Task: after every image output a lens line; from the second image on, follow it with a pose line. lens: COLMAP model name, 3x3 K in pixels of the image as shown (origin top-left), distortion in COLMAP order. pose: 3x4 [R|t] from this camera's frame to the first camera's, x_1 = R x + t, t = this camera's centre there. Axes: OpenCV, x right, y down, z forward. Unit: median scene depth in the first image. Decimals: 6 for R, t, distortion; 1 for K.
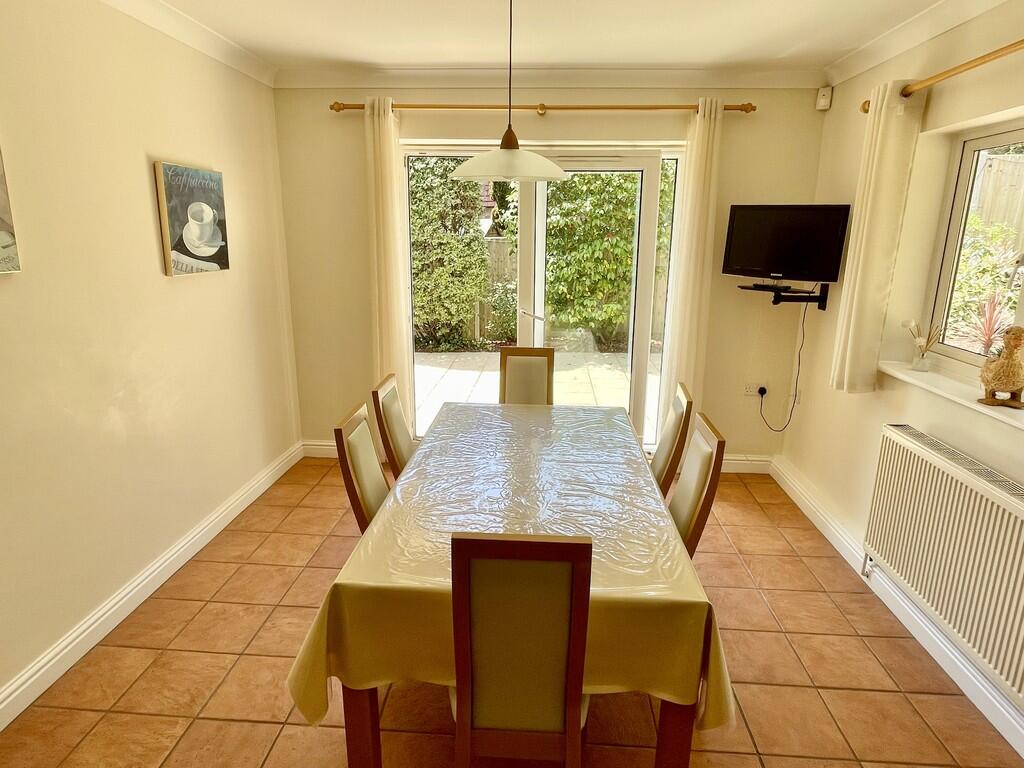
lens RADIAL K [[615.8, 0, 509.2], [0, 615.8, 382.3], [0, 0, 1]] dist [-0.005363, 0.002031]
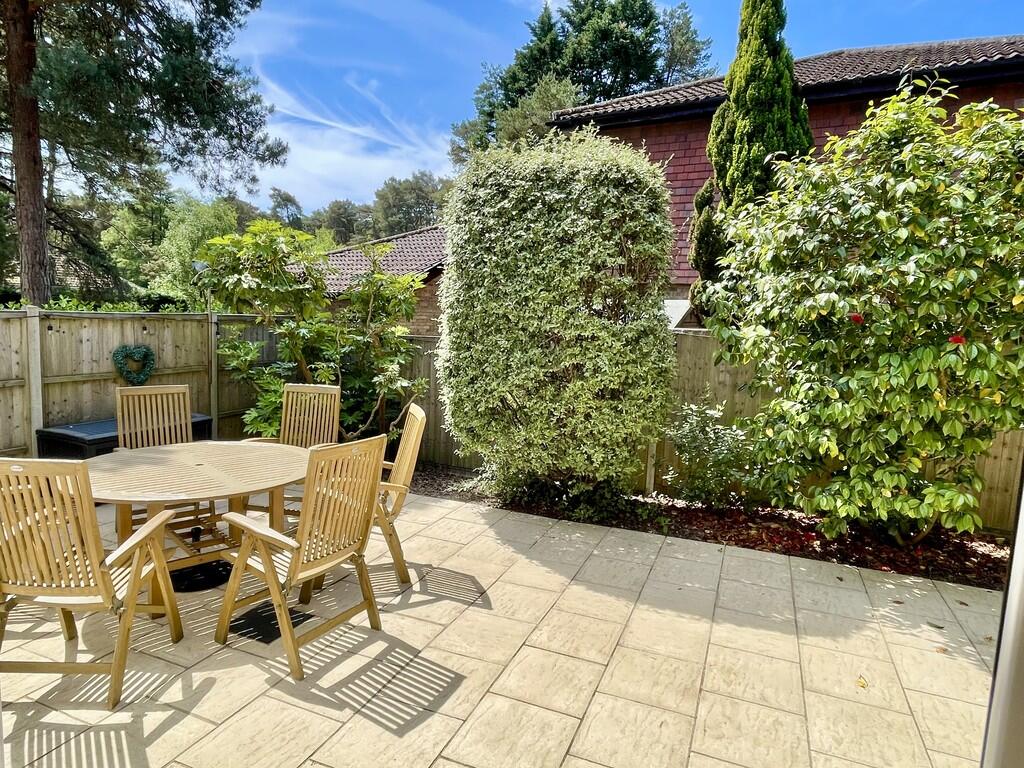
lens RADIAL K [[615.8, 0, 507.9], [0, 615.8, 382.3], [0, 0, 1]] dist [-0.005363, 0.002031]
pose [[0.945626, 0.073894, -0.316751, 0.000718], [-0.114253, 0.987256, -0.110776, -0.119028], [0.304529, 0.140942, 0.942018, 0.476922]]
